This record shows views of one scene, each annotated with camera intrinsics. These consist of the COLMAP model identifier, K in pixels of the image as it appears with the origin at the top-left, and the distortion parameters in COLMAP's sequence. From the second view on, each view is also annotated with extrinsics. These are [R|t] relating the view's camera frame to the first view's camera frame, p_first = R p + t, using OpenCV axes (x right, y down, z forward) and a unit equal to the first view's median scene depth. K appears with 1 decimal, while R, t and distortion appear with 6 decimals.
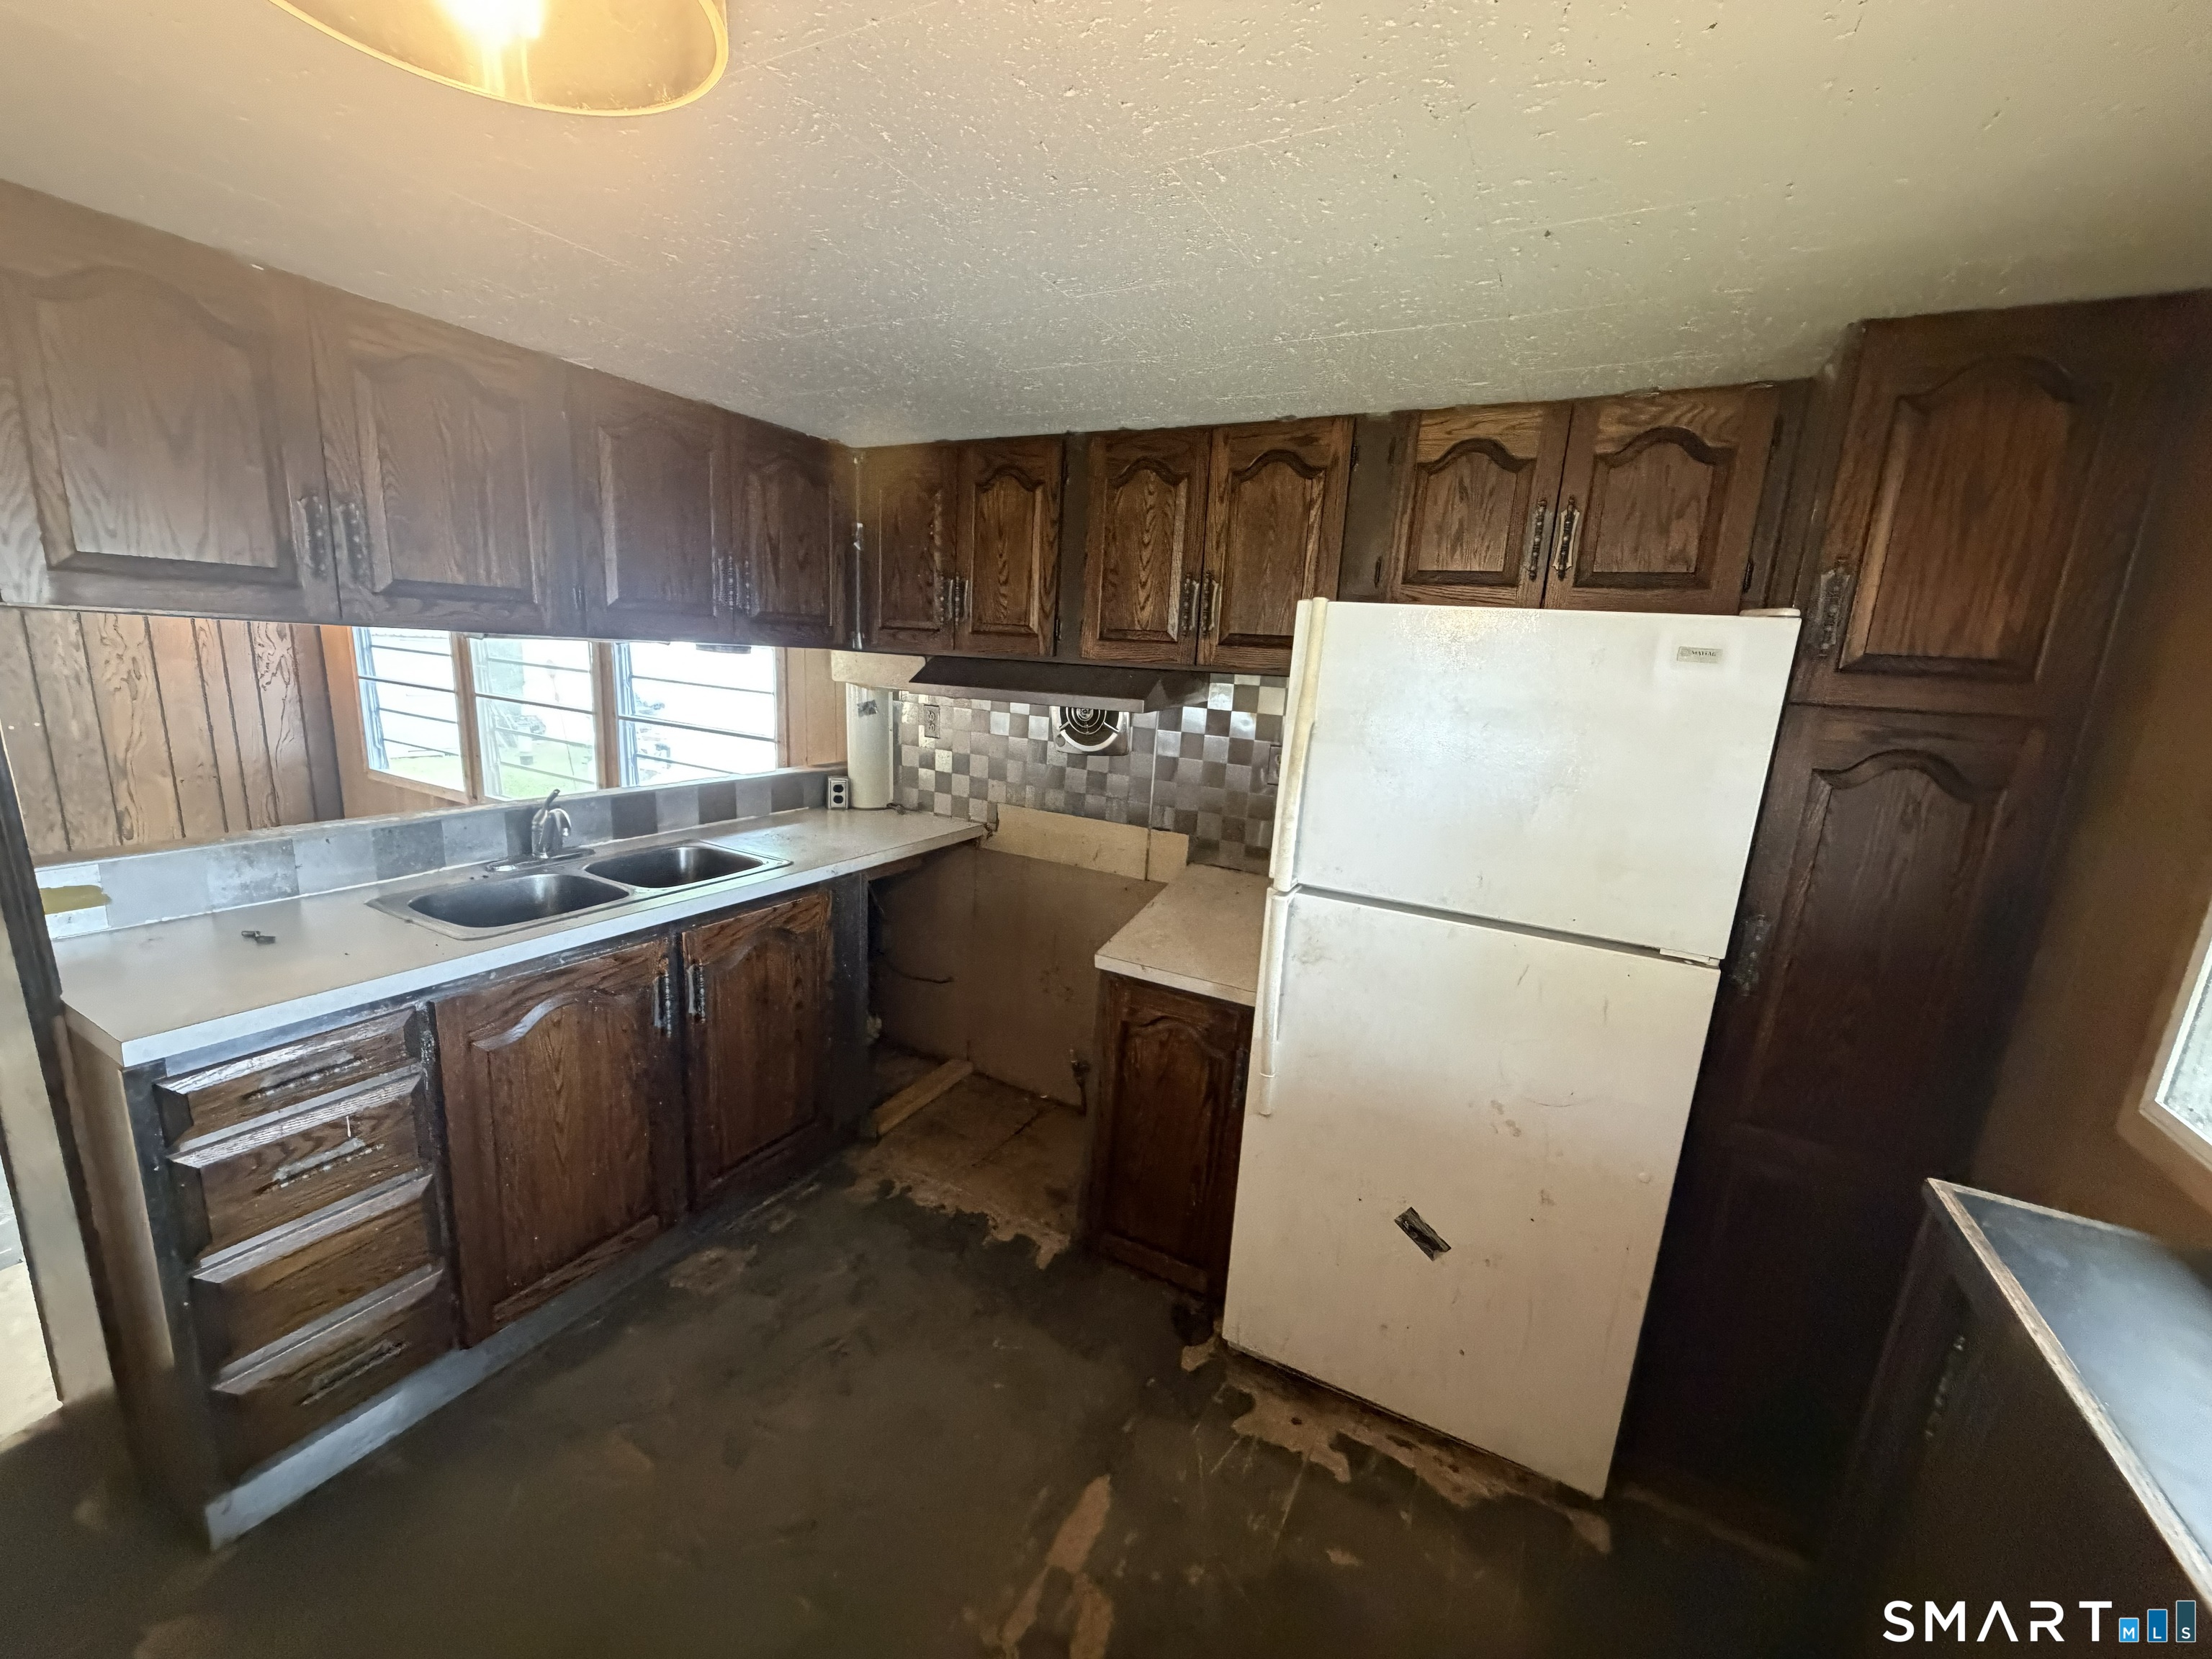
lens RADIAL K [[885.4, 0, 1098.3], [0, 885.4, 835.3], [0, 0, 1]] dist [-0.000748, 0.000229]
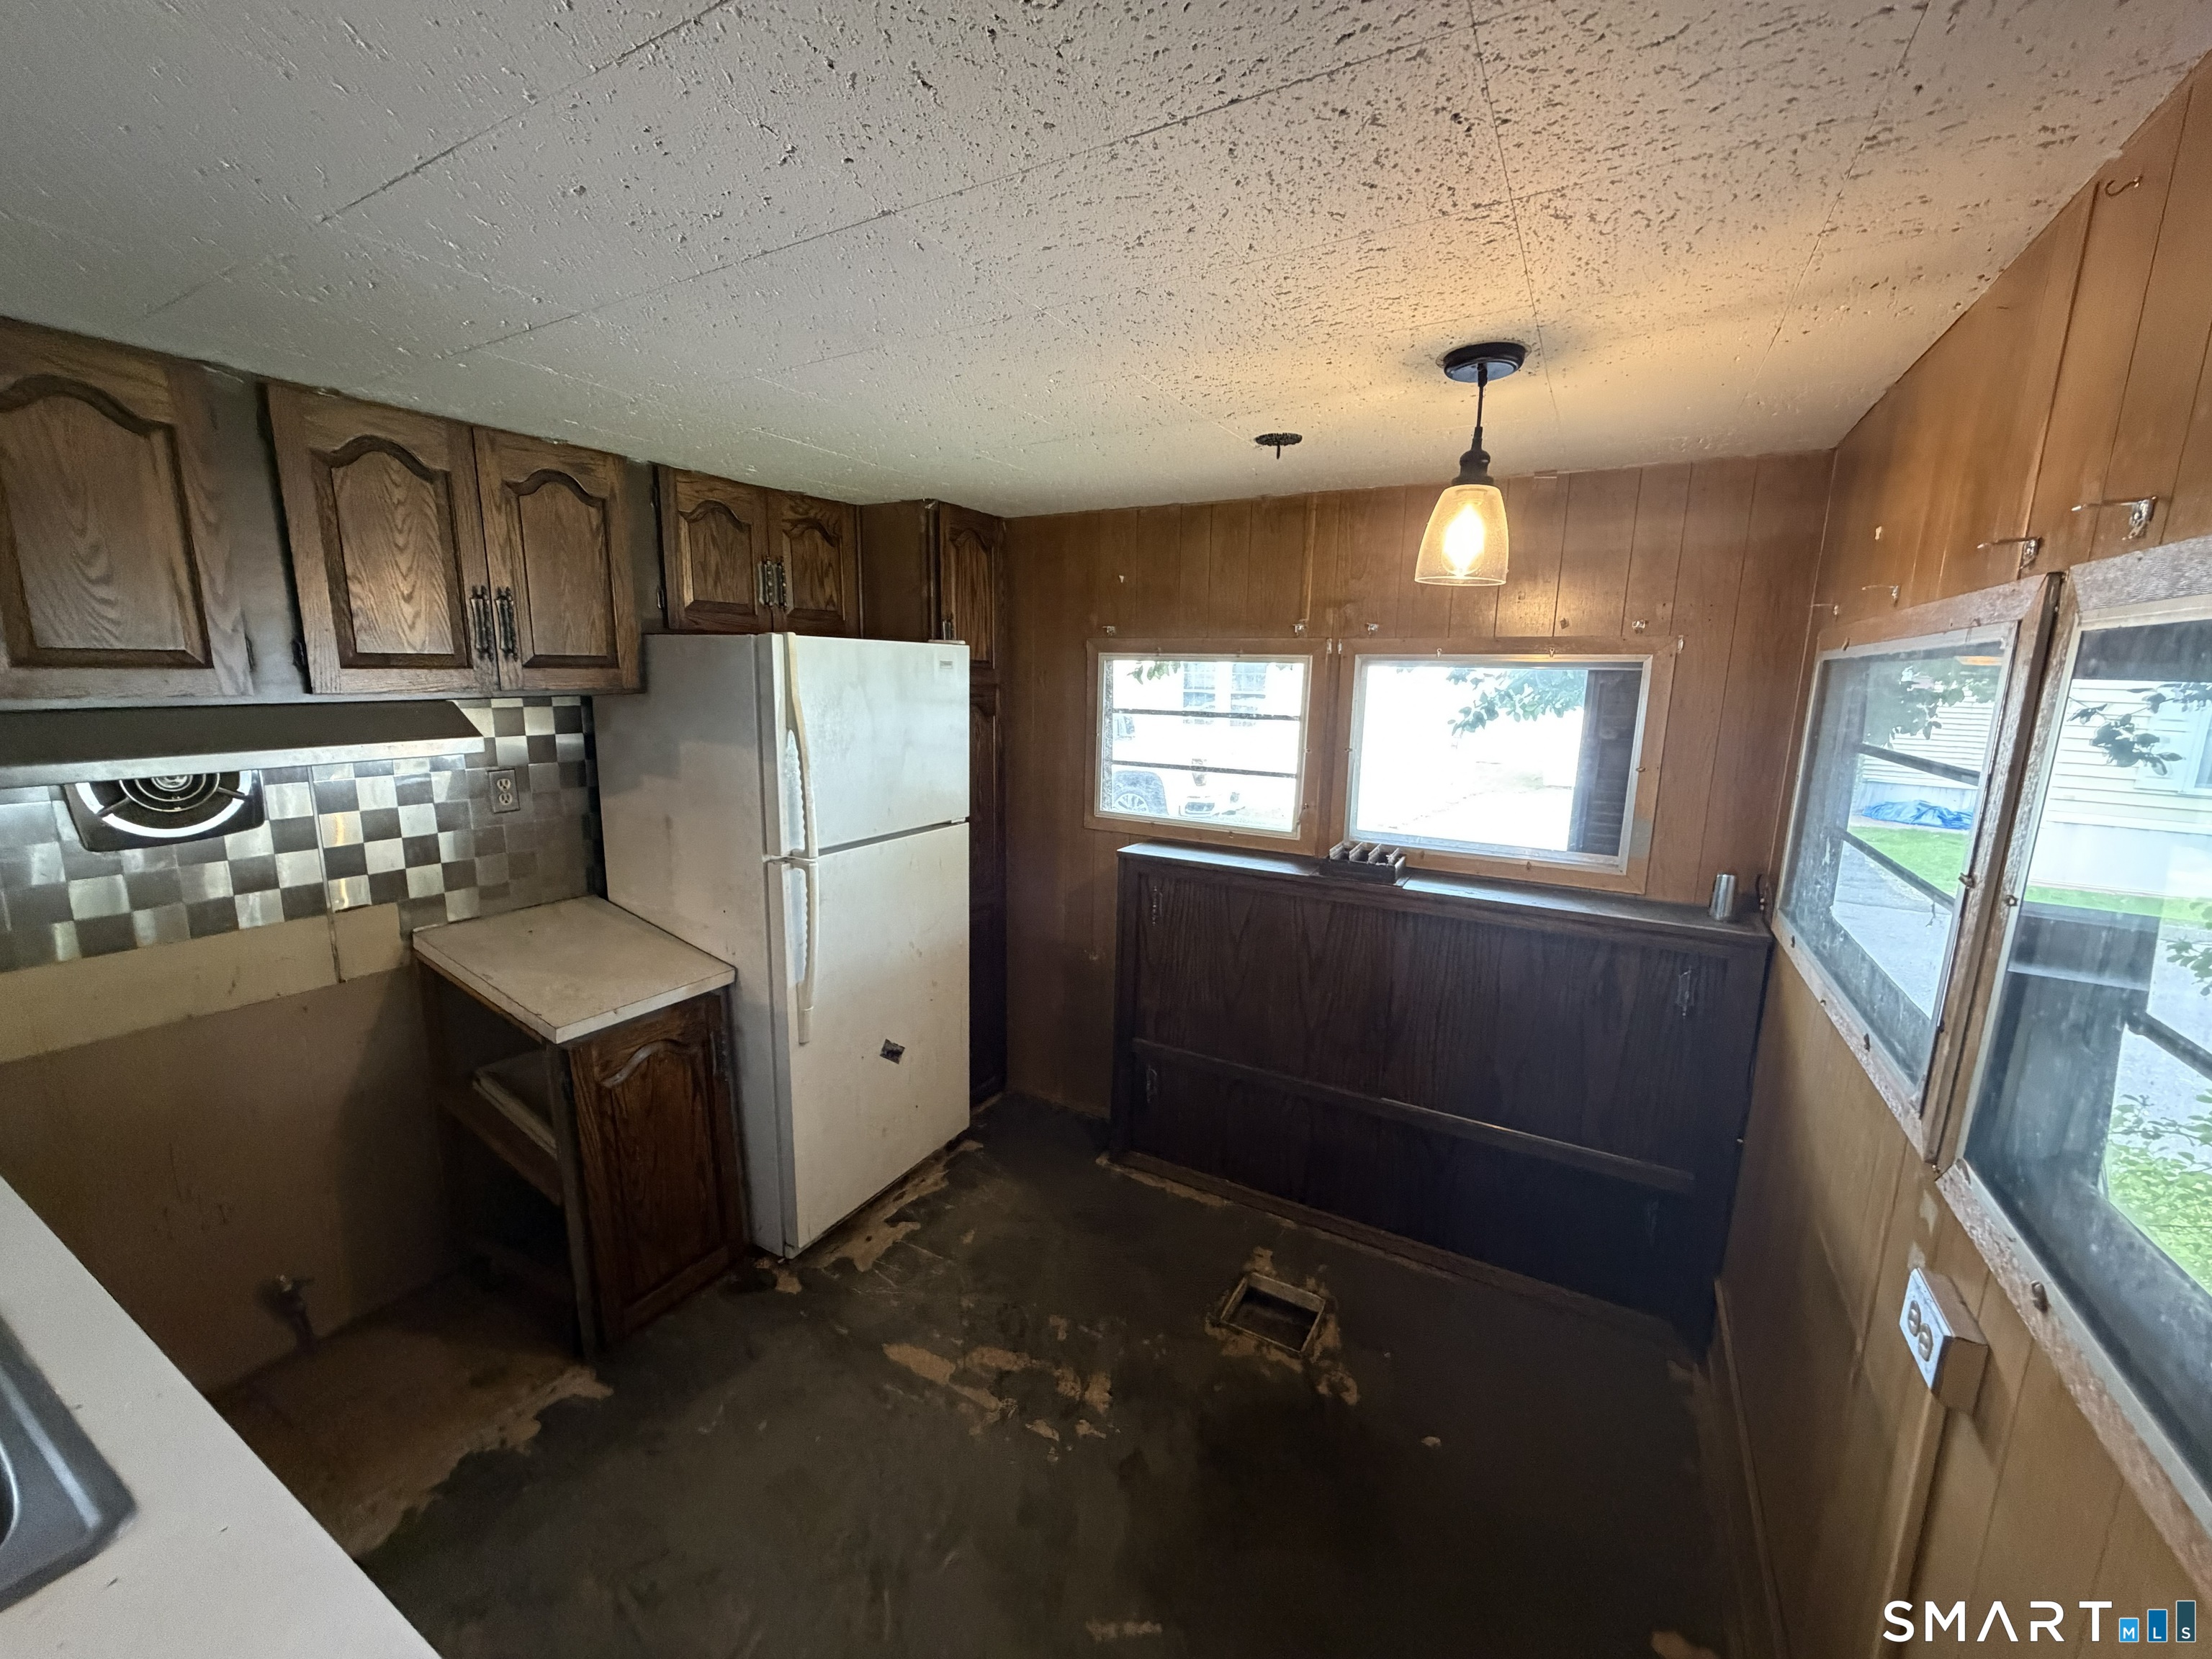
lens RADIAL K [[885.4, 0, 1100.7], [0, 885.4, 836.6], [0, 0, 1]] dist [-0.000748, 0.000229]
pose [[0.016642, -0.240266, 0.970564, -0.924975], [0.199418, 0.951994, 0.232249, -0.164645], [-0.979773, 0.189683, 0.063757, 0.445877]]
